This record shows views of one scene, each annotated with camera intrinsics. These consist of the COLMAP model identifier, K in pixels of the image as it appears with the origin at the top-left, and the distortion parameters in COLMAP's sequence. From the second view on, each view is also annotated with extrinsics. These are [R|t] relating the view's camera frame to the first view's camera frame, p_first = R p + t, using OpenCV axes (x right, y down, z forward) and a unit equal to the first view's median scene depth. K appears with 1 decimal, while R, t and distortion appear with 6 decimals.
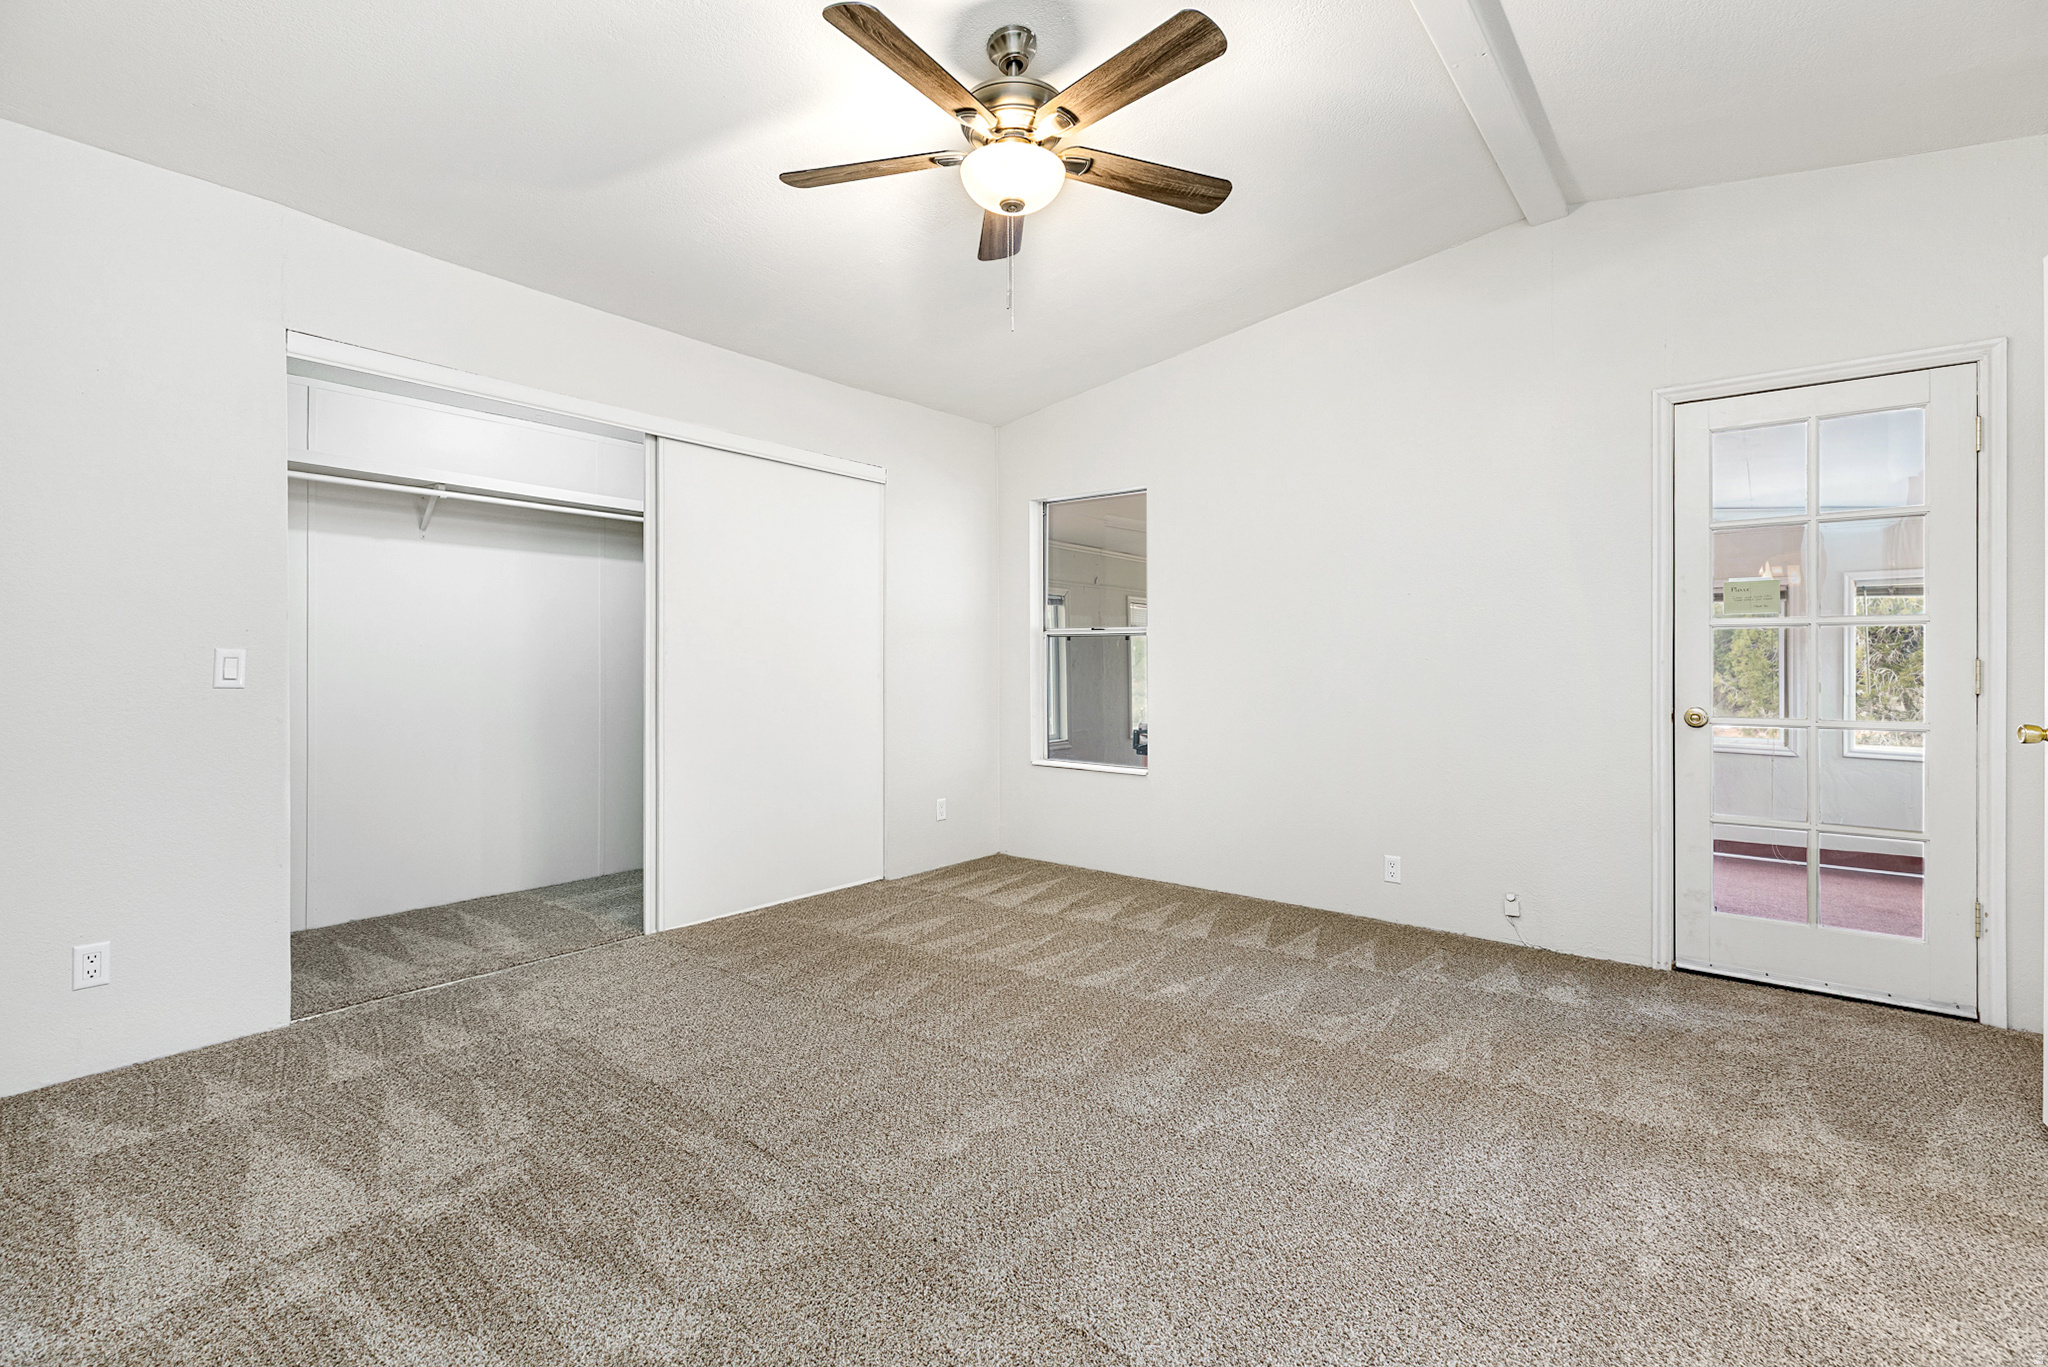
lens RADIAL K [[915.4, 0, 1021.8], [0, 915.4, 669.6], [0, 0, 1]] dist [-0.001502, 0.000200]
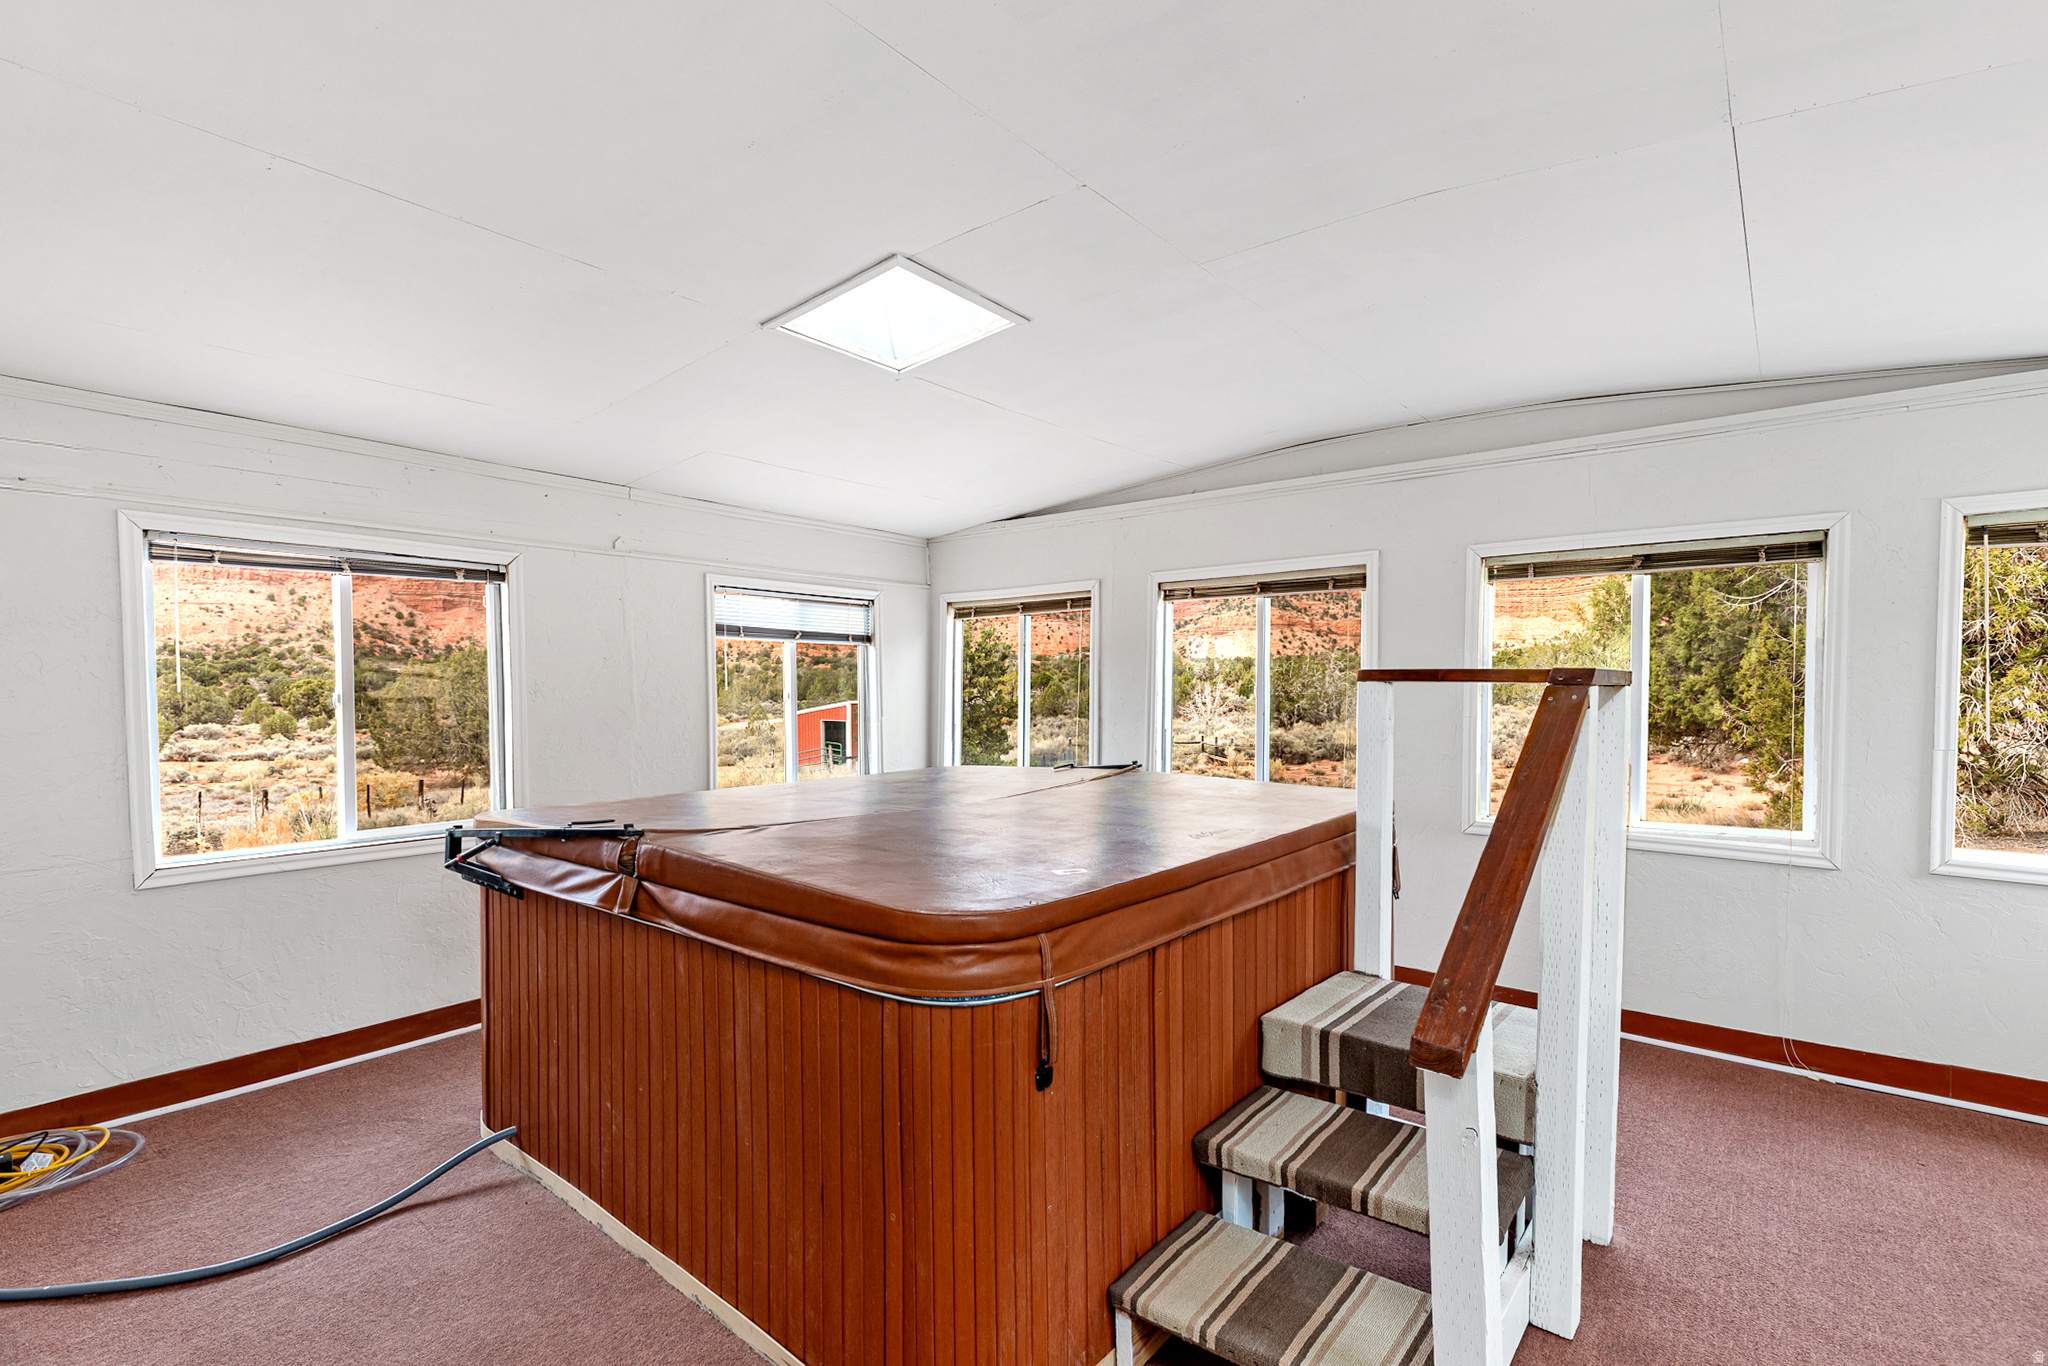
lens RADIAL K [[915.4, 0, 1028.2], [0, 915.4, 696.8], [0, 0, 1]] dist [-0.001502, 0.000200]
pose [[0.999814, 0.009091, -0.016985, 0.250217], [-0.008956, 0.999927, 0.008056, -0.000199], [0.017057, -0.007903, 0.999823, 0.297836]]
